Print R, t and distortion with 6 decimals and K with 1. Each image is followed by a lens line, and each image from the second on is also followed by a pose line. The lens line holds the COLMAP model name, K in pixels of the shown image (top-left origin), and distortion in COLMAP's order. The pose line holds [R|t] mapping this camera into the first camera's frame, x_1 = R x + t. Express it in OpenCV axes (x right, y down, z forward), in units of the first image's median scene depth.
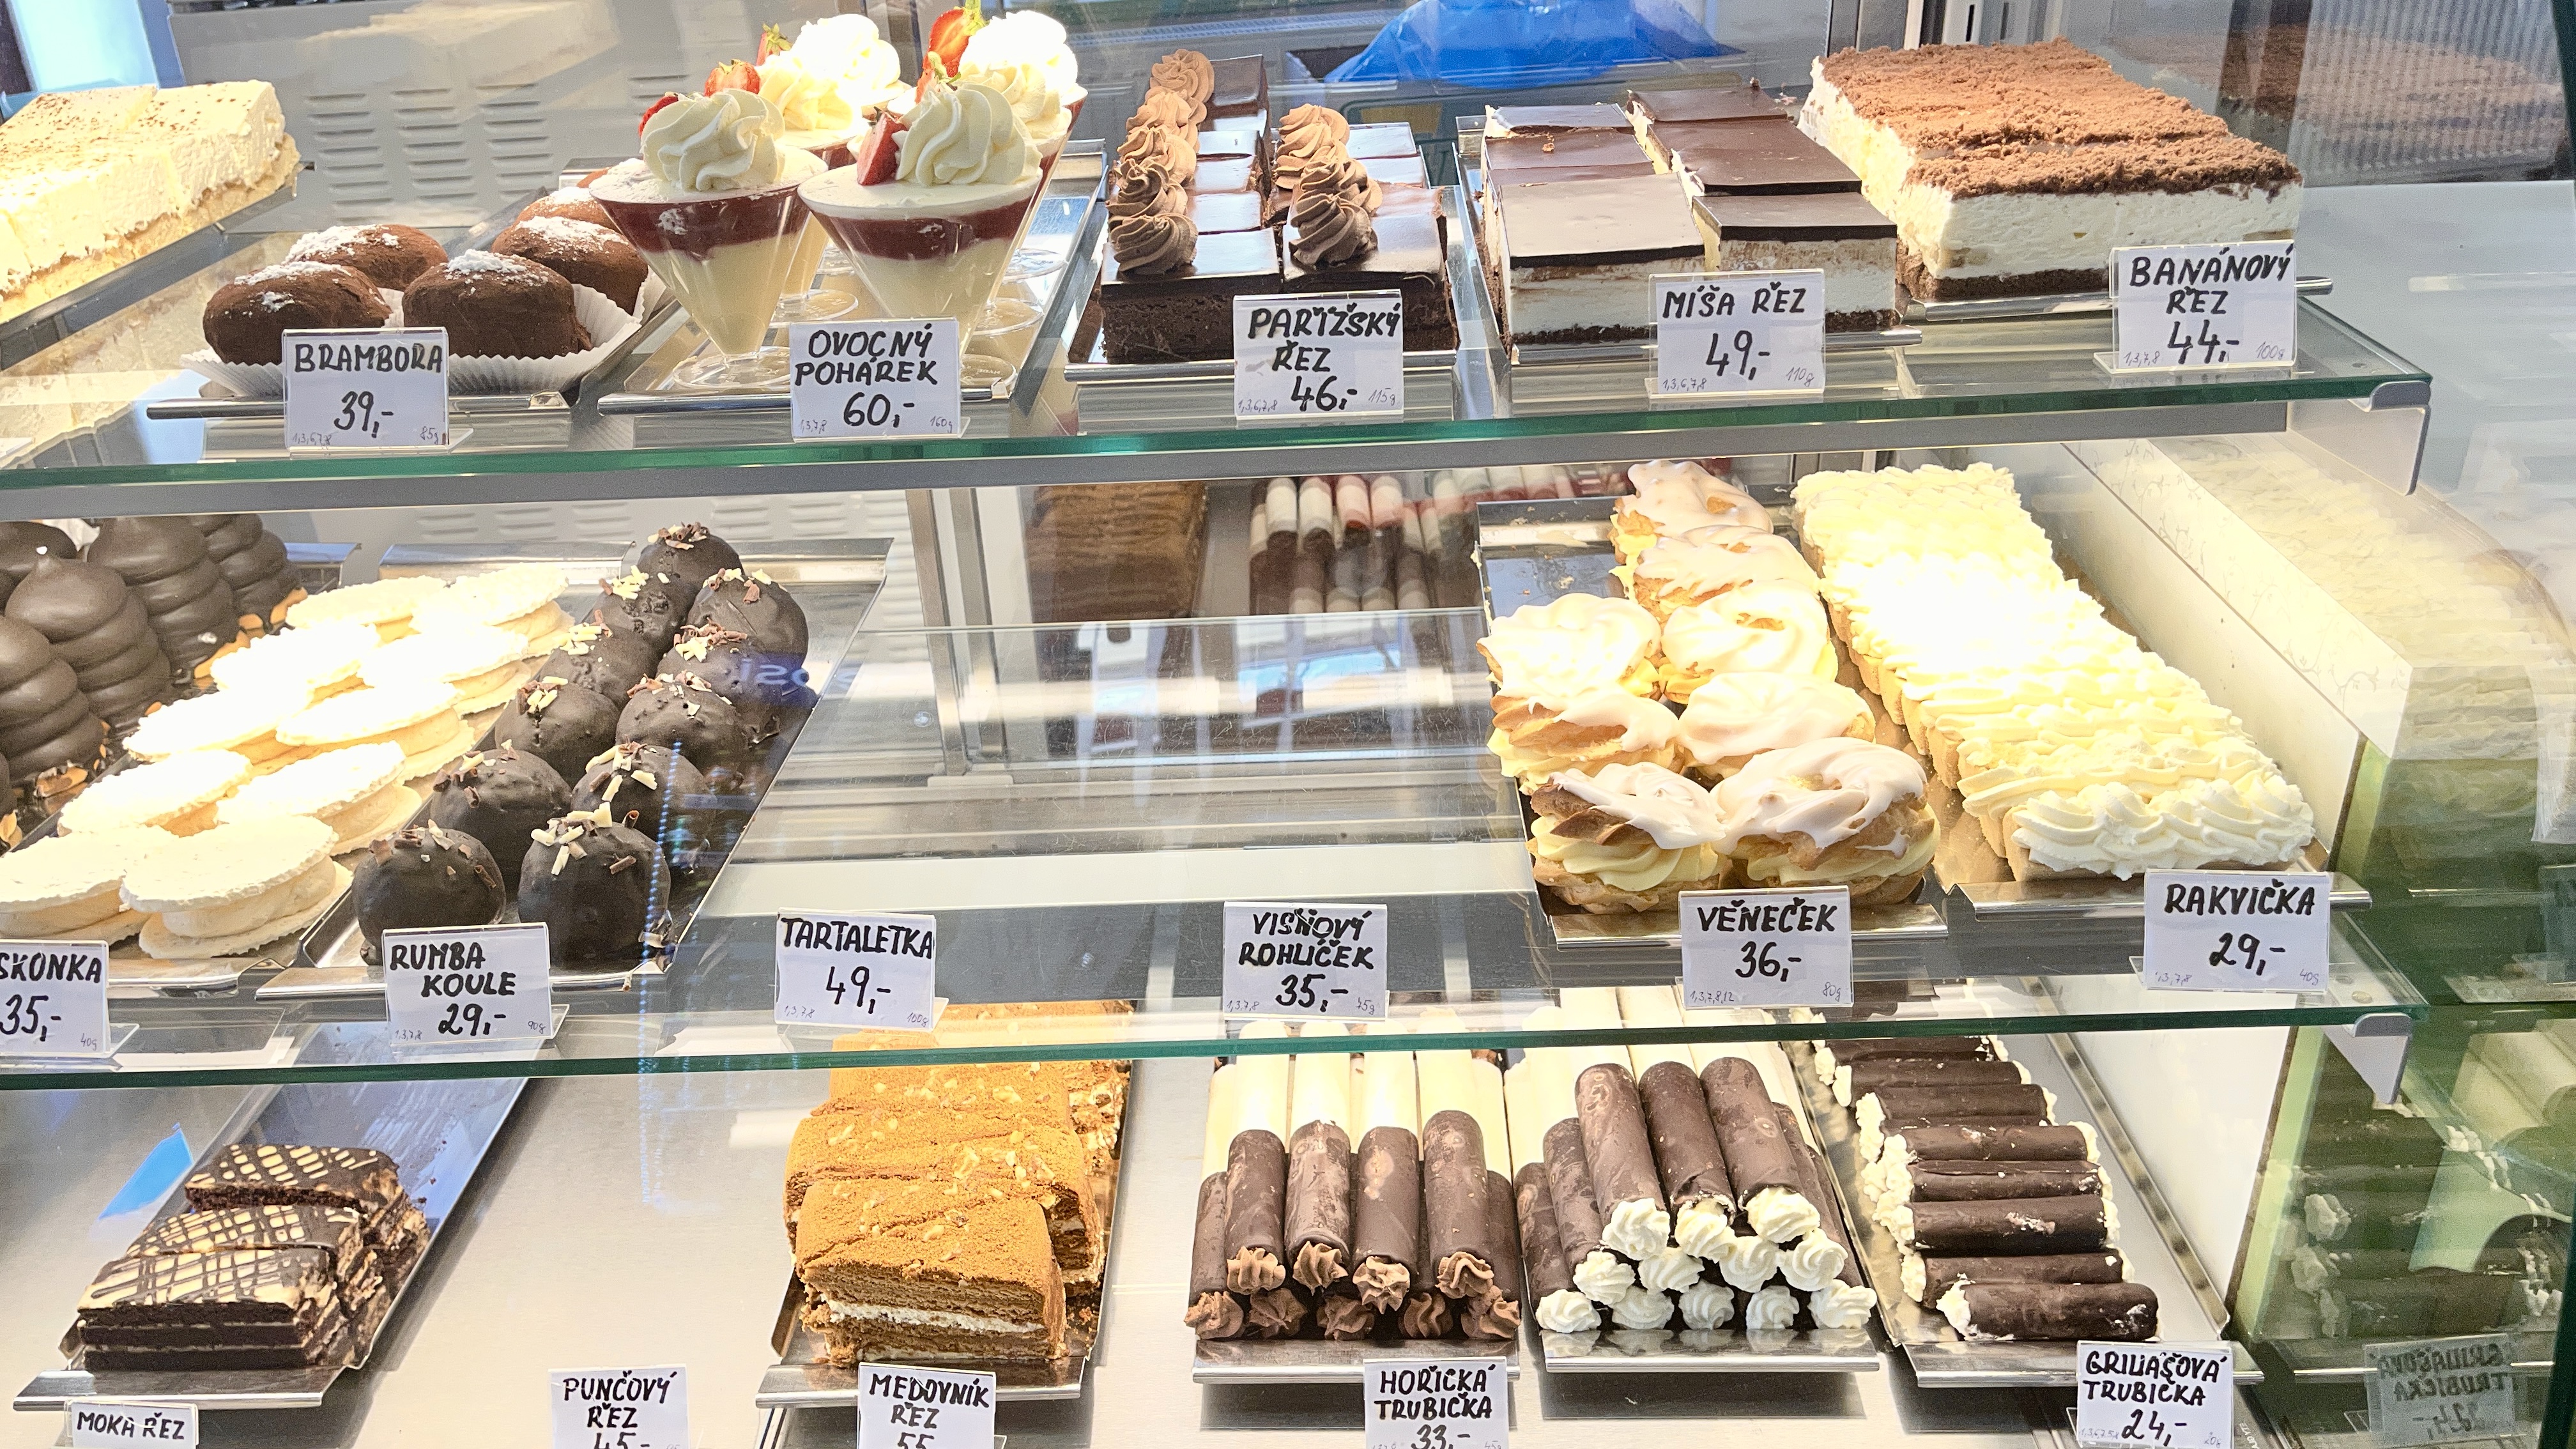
lens RADIAL K [[1982.9, 0, 1243.0], [0, 1982.9, 721.4], [0, 0, 1]] dist [0.056549, -0.048711]
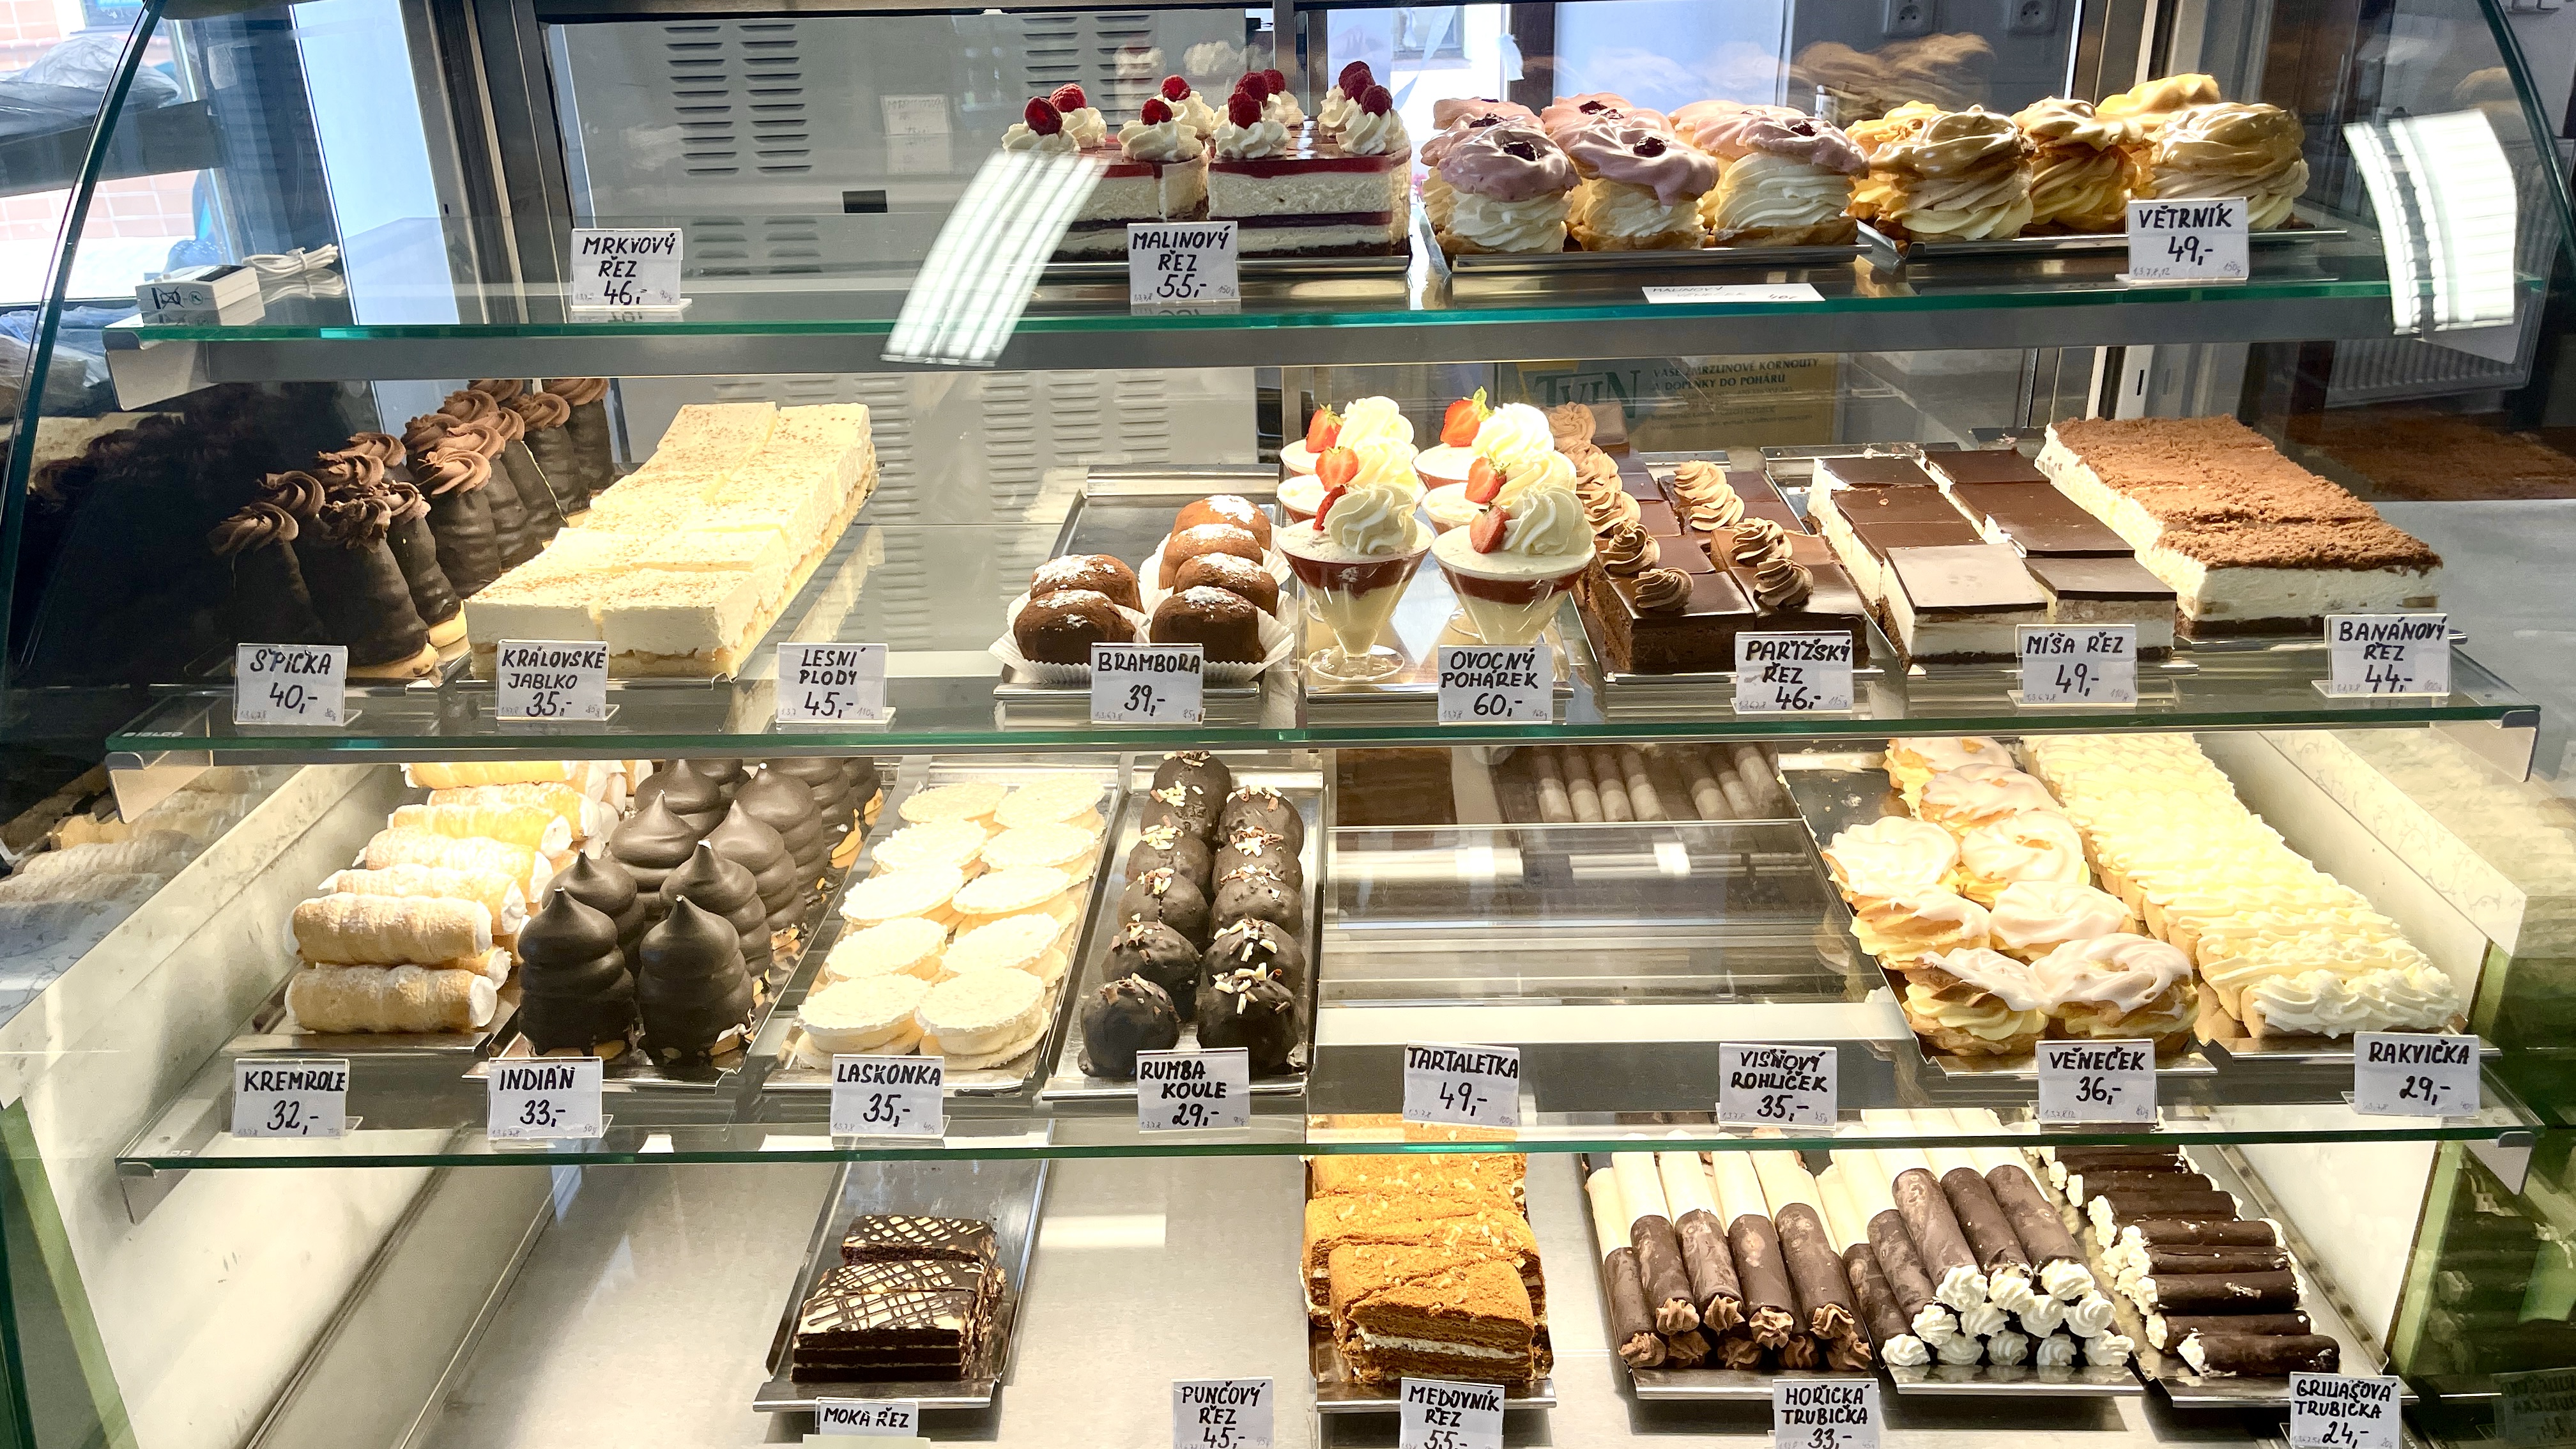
lens RADIAL K [[1955.8, 0, 1288.0], [0, 1955.8, 724.5], [0, 0, 1]] dist [0.077741, -0.081226]
pose [[0.999551, 0.018043, 0.023939, -0.322520], [-0.016377, 0.997546, -0.068069, -0.033580], [-0.025108, 0.067647, 0.997393, -0.392688]]
